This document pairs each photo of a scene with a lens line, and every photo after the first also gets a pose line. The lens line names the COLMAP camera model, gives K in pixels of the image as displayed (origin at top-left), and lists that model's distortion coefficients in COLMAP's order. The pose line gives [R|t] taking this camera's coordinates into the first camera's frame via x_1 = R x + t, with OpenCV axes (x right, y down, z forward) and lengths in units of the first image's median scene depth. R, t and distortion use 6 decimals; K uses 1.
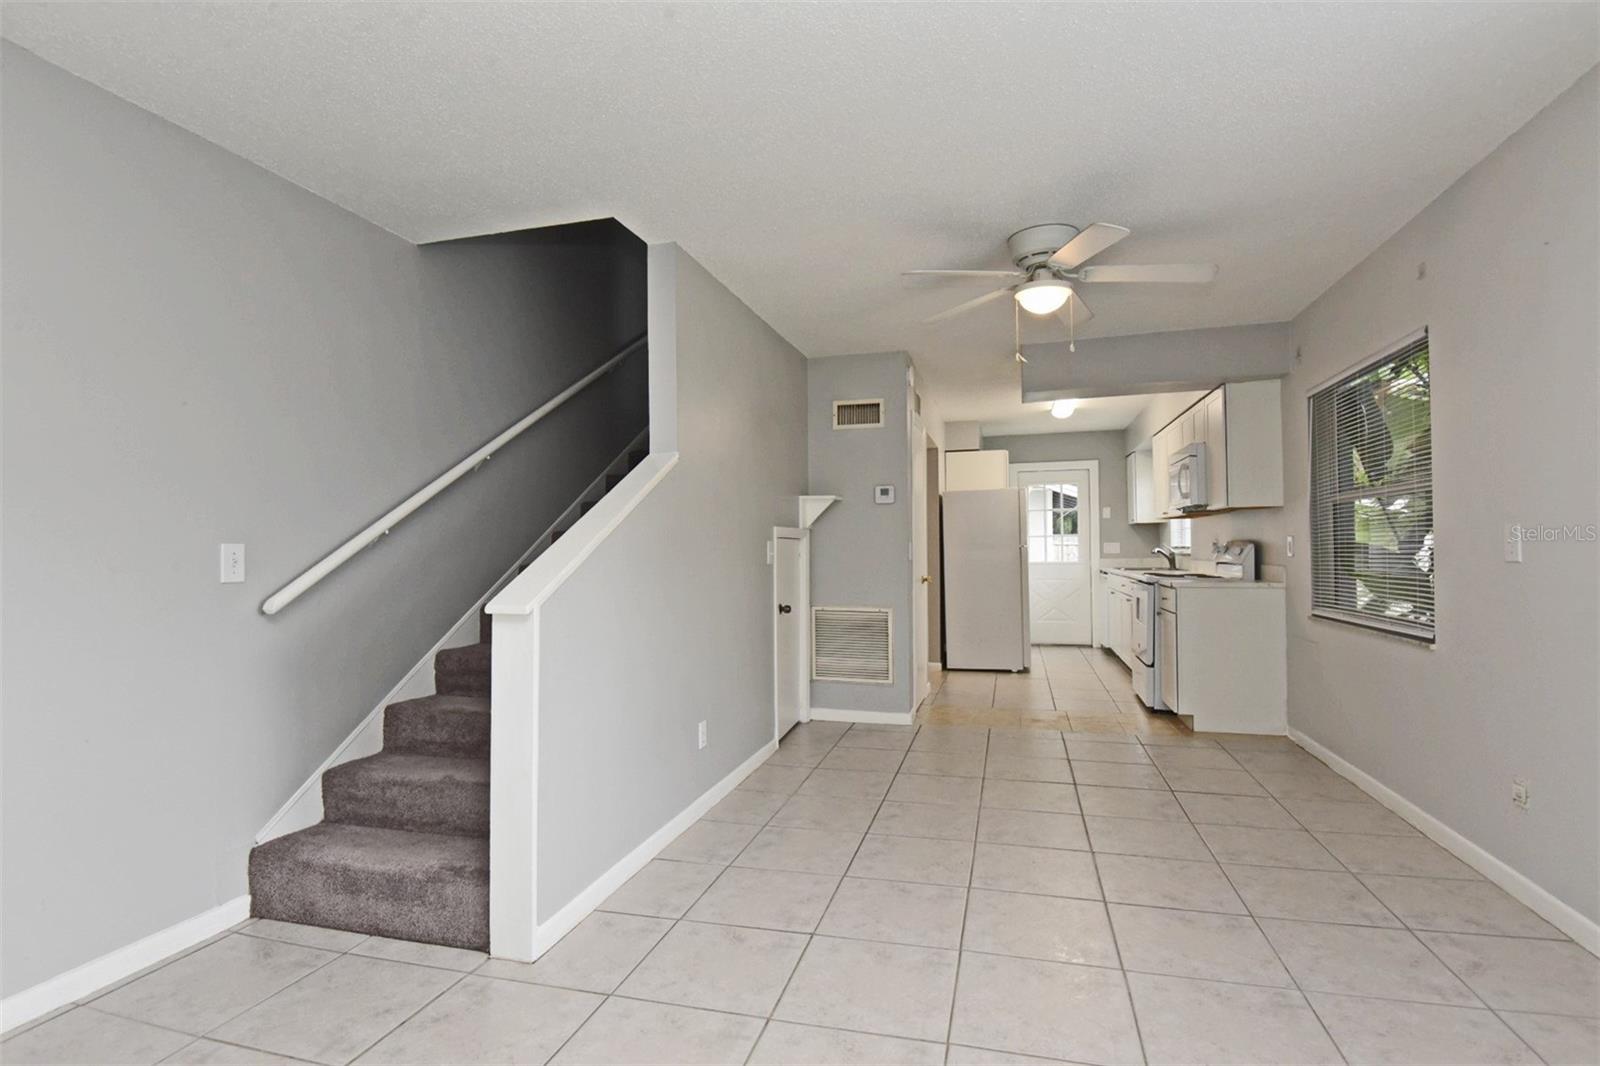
lens RADIAL K [[781.9, 0, 780.5], [0, 781.9, 529.6], [0, 0, 1]] dist [-0.002843, -0.000589]
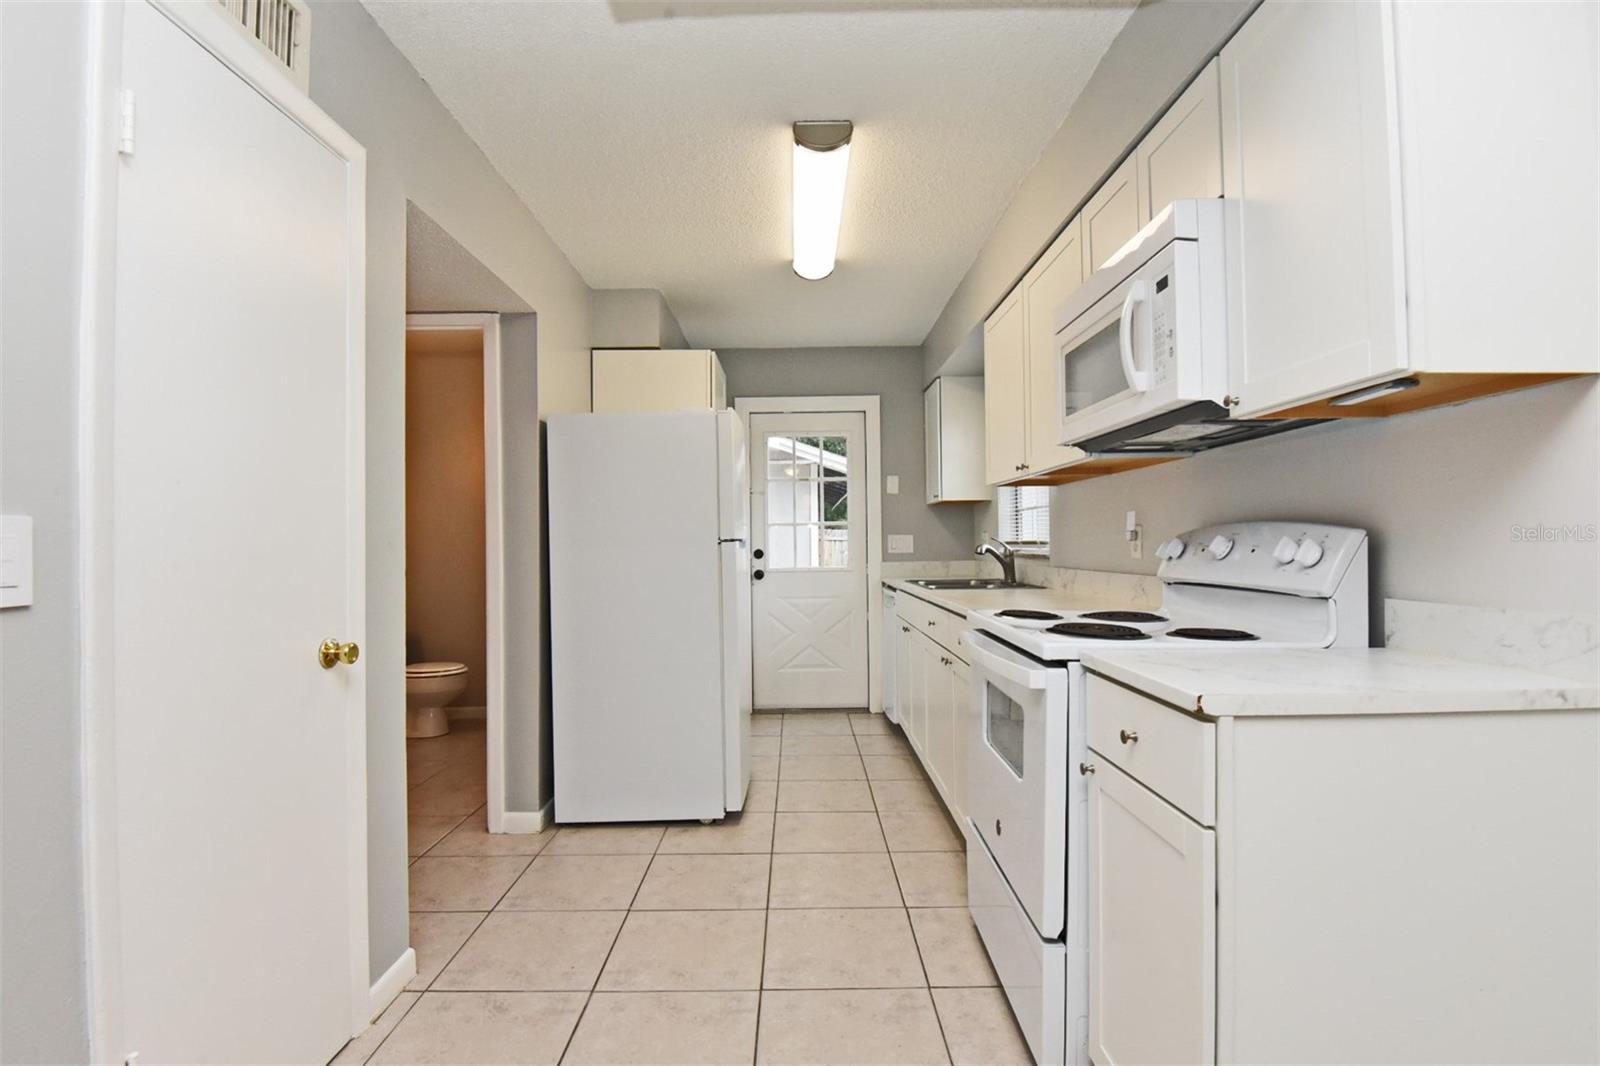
lens RADIAL K [[781.9, 0, 780.5], [0, 781.9, 529.6], [0, 0, 1]] dist [-0.002843, -0.000589]
pose [[0.964005, 0.004940, 0.265840, 0.217259], [-0.006308, 0.999971, 0.004293, 0.013006], [-0.265811, -0.005815, 0.964008, 0.551344]]
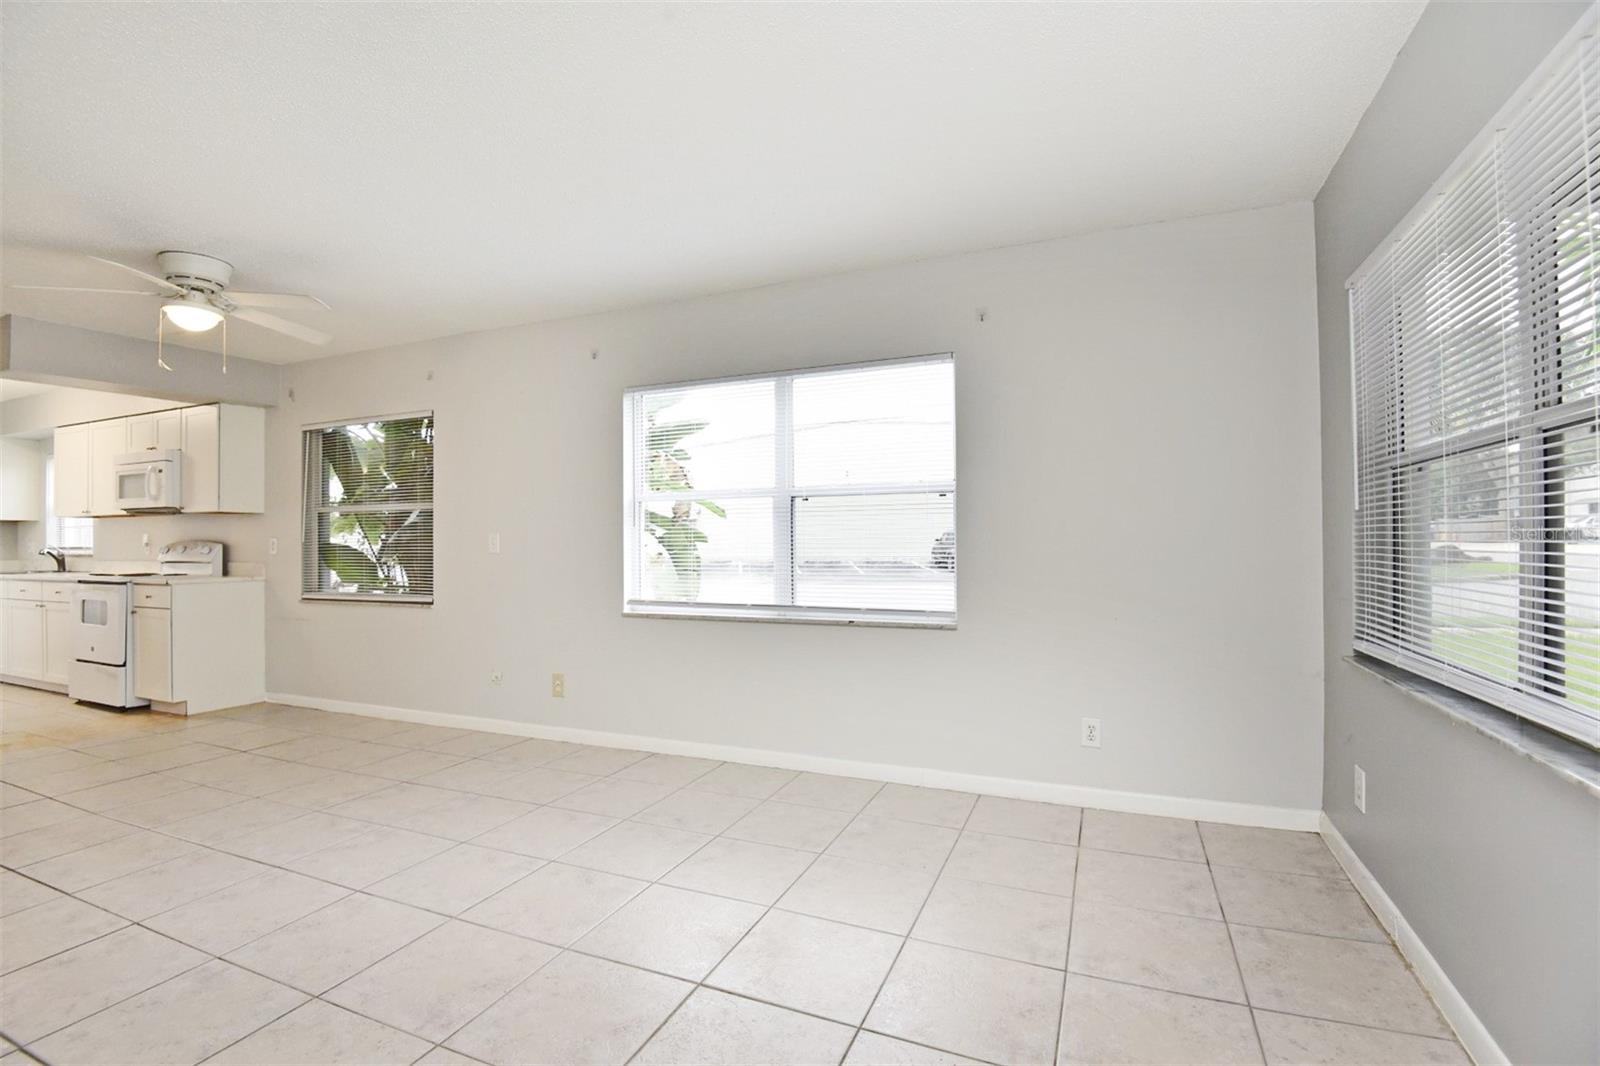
lens RADIAL K [[733.2, 0, 833.0], [0, 733.2, 536.1], [0, 0, 1]] dist [-0.001443, -0.022471]
pose [[0.100067, 0.014800, 0.994871, -0.259769], [-0.019010, 0.999735, -0.012960, 0.002301], [-0.994799, -0.017615, 0.100322, 0.003262]]
